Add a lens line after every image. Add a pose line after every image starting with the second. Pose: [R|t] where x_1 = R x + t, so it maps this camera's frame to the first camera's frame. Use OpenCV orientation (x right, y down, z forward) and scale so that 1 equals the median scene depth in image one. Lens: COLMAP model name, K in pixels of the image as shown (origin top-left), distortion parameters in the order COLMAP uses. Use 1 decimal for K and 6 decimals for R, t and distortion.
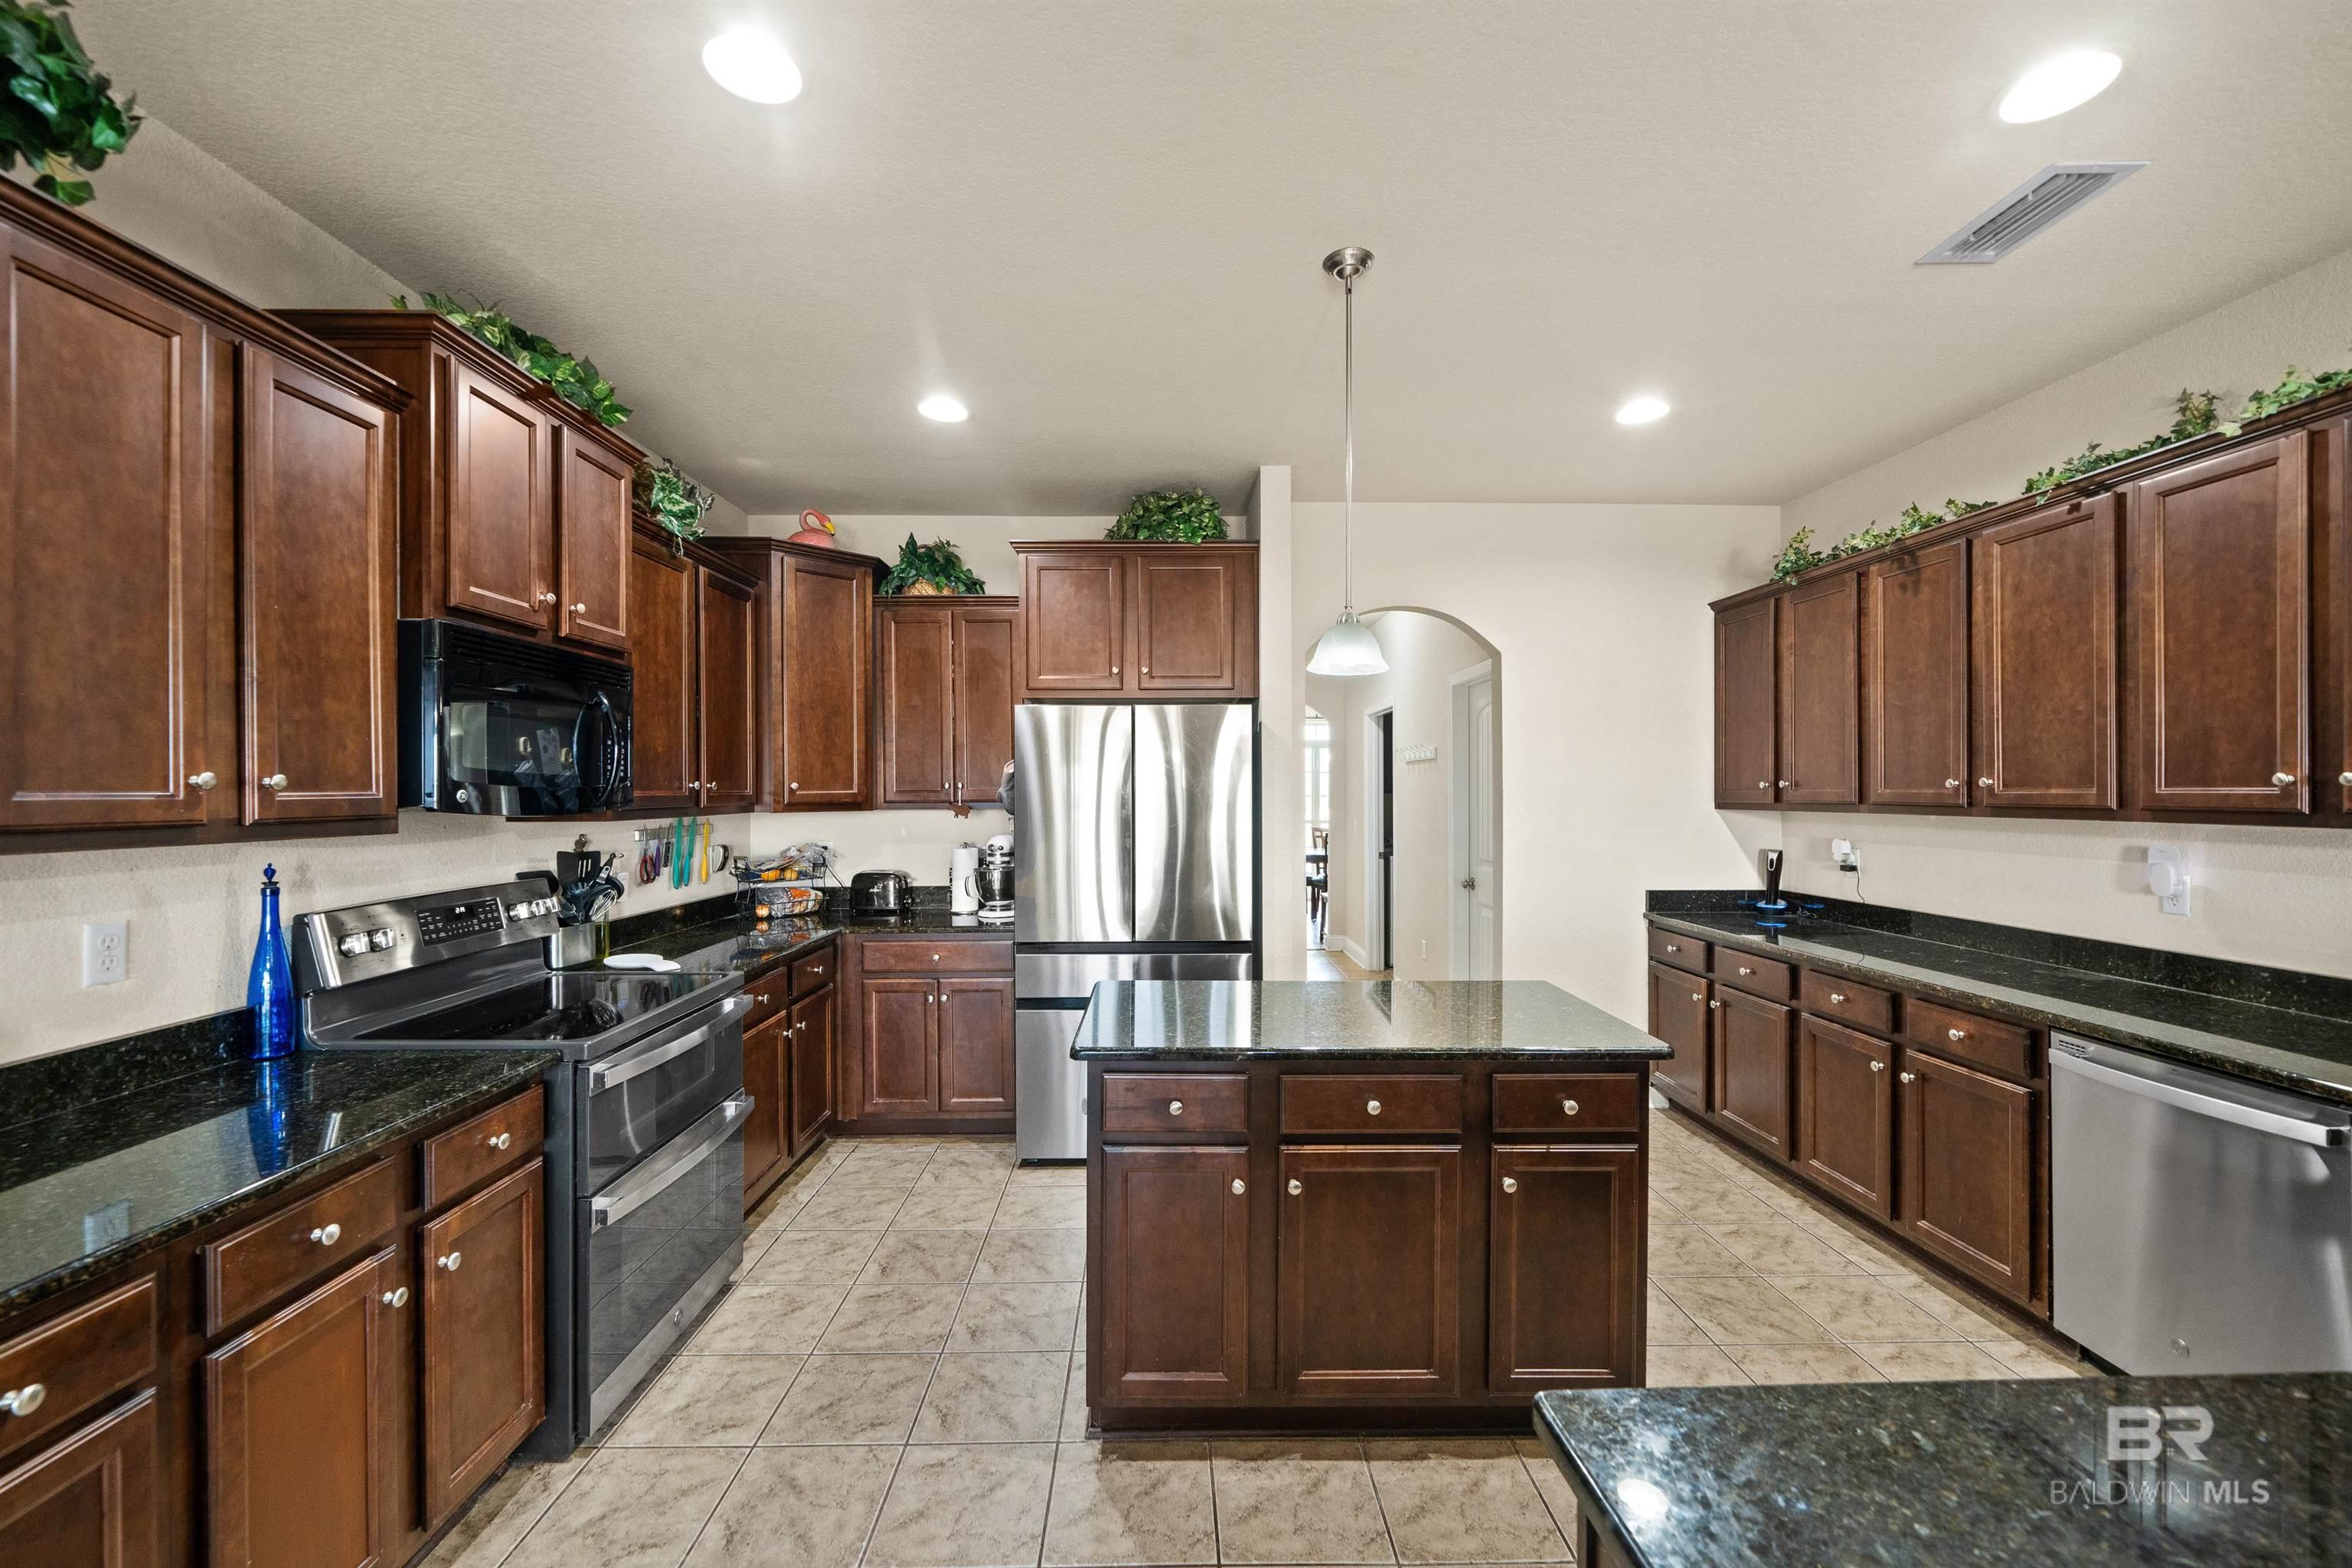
lens RADIAL K [[937.2, 0, 1171.0], [0, 937.2, 795.7], [0, 0, 1]] dist [-0.001467, -0.000059]
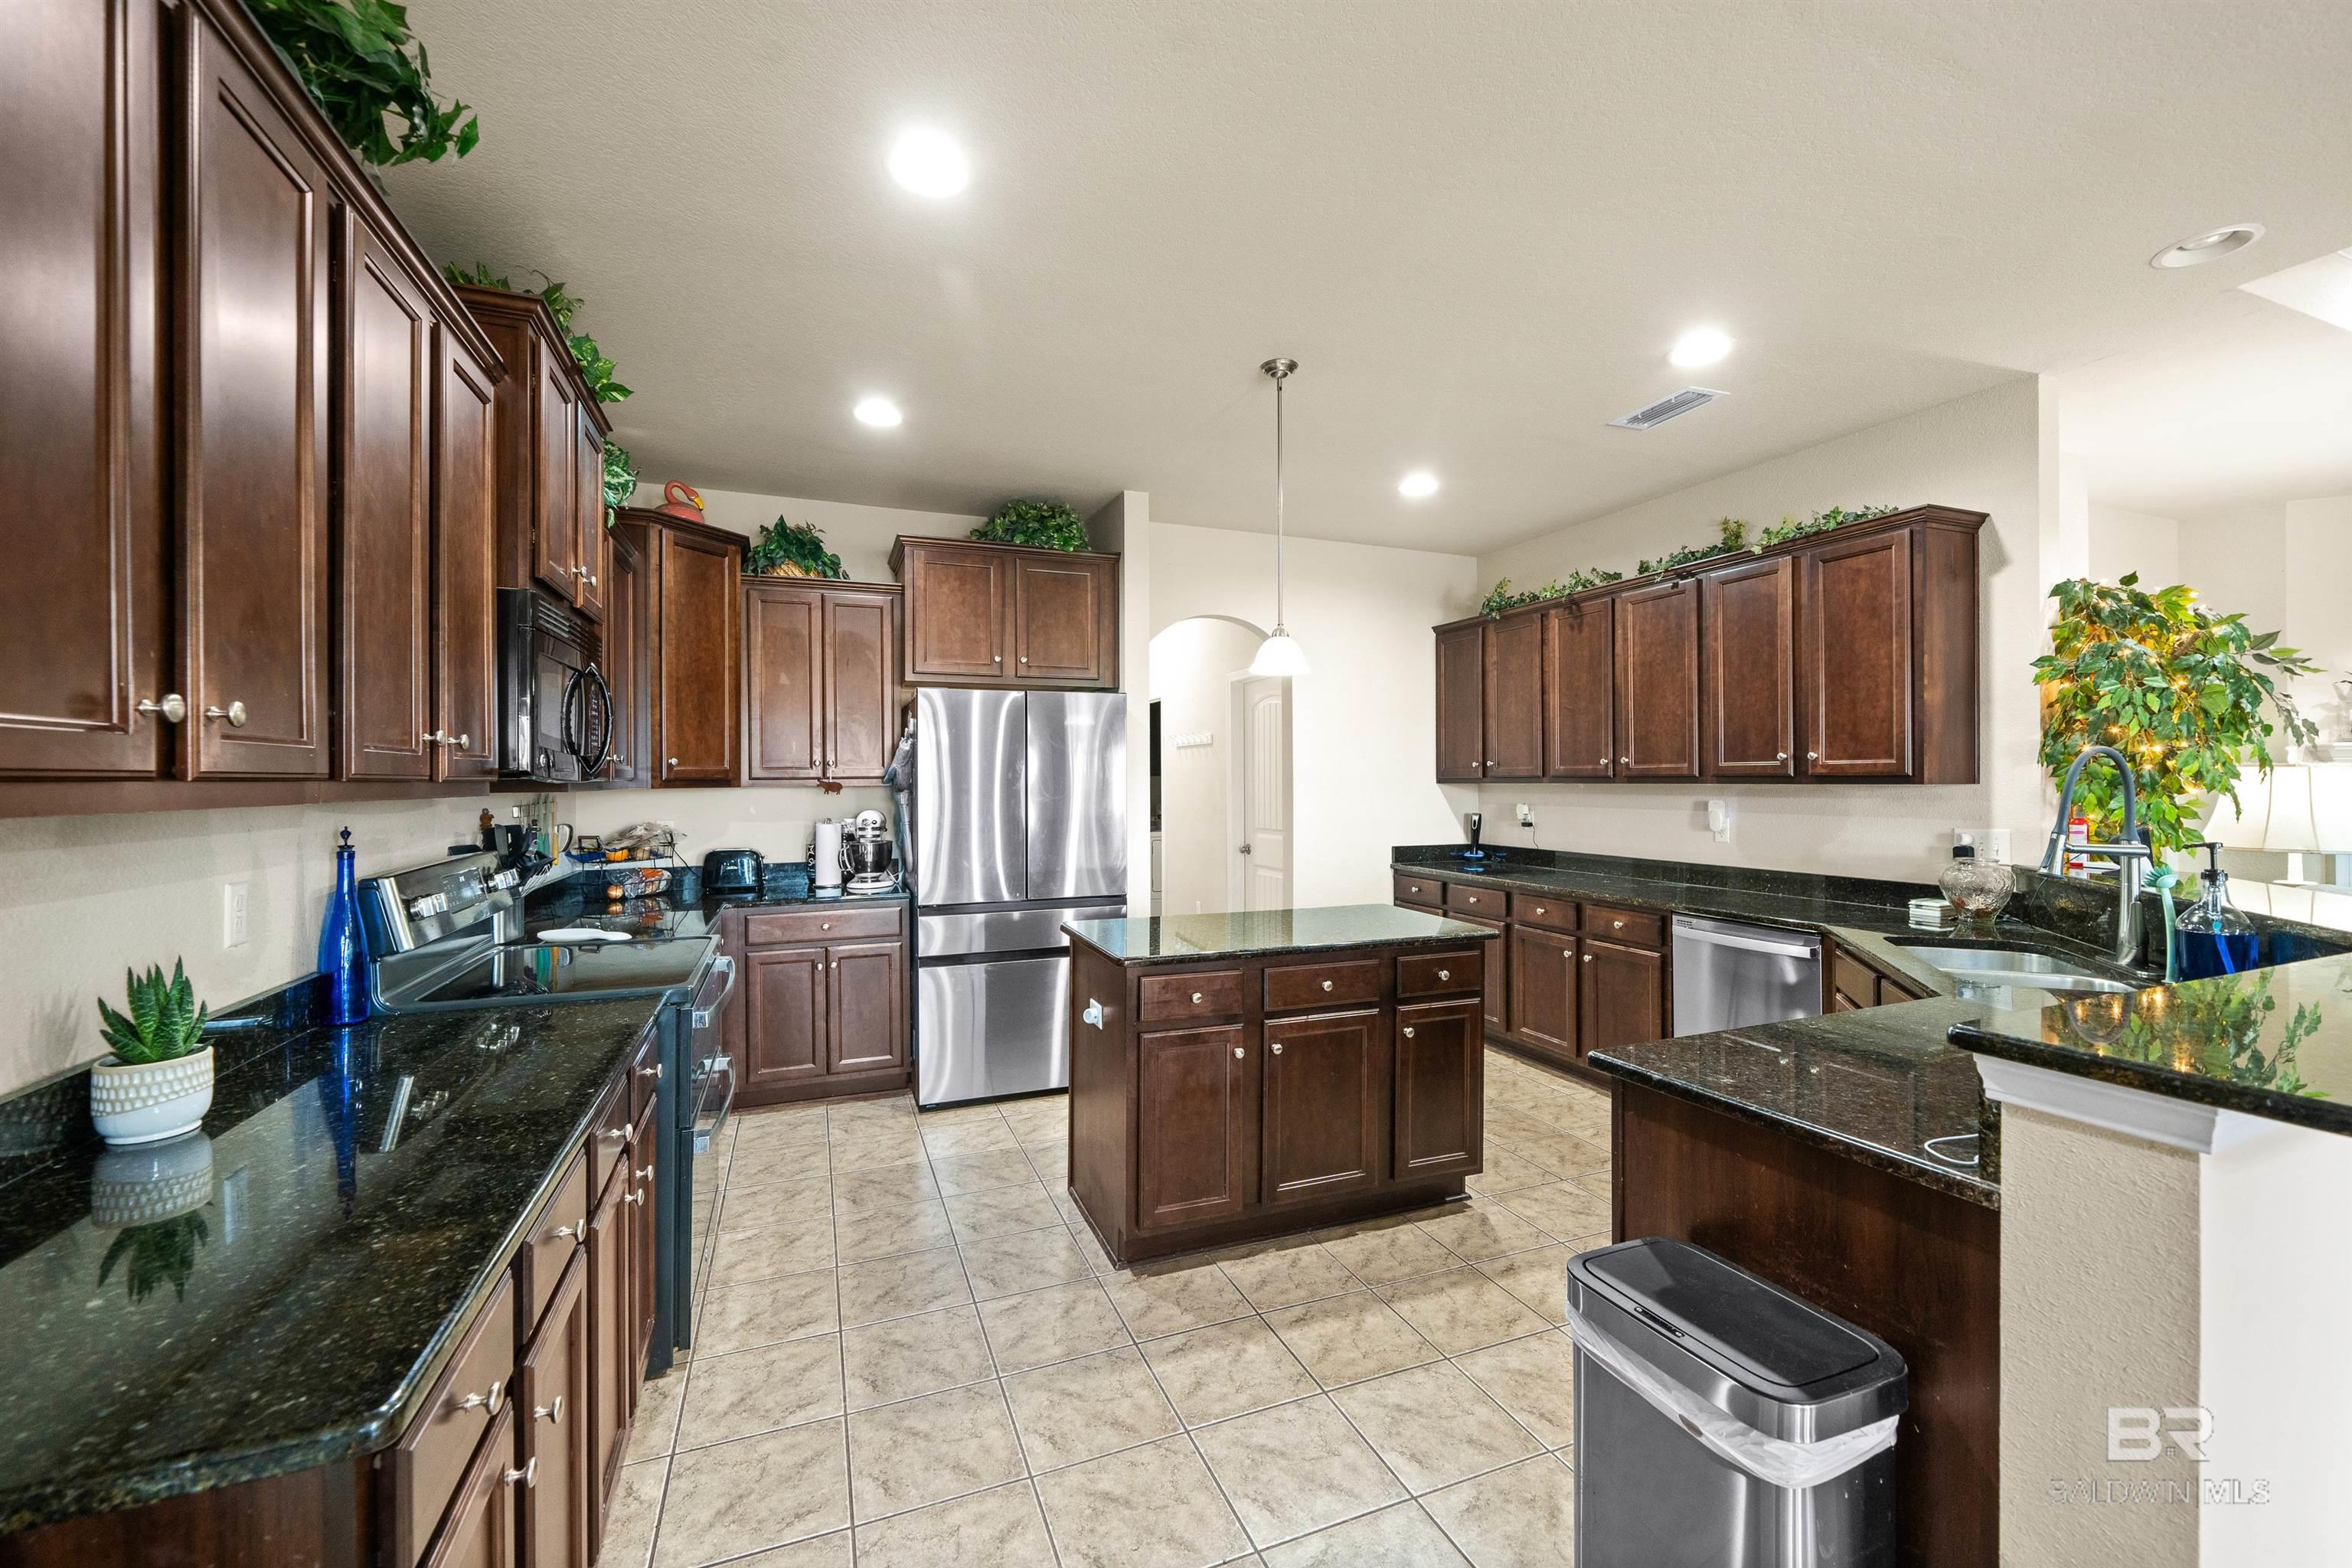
lens RADIAL K [[955.0, 0, 1176.0], [0, 955.0, 784.0], [0, 0, 1]] dist [0.000580, 0.000198]
pose [[0.933087, -0.003356, 0.359634, -0.316127], [0.004285, 0.999989, -0.001786, 0.020444], [-0.359624, 0.003208, 0.933092, -0.156672]]
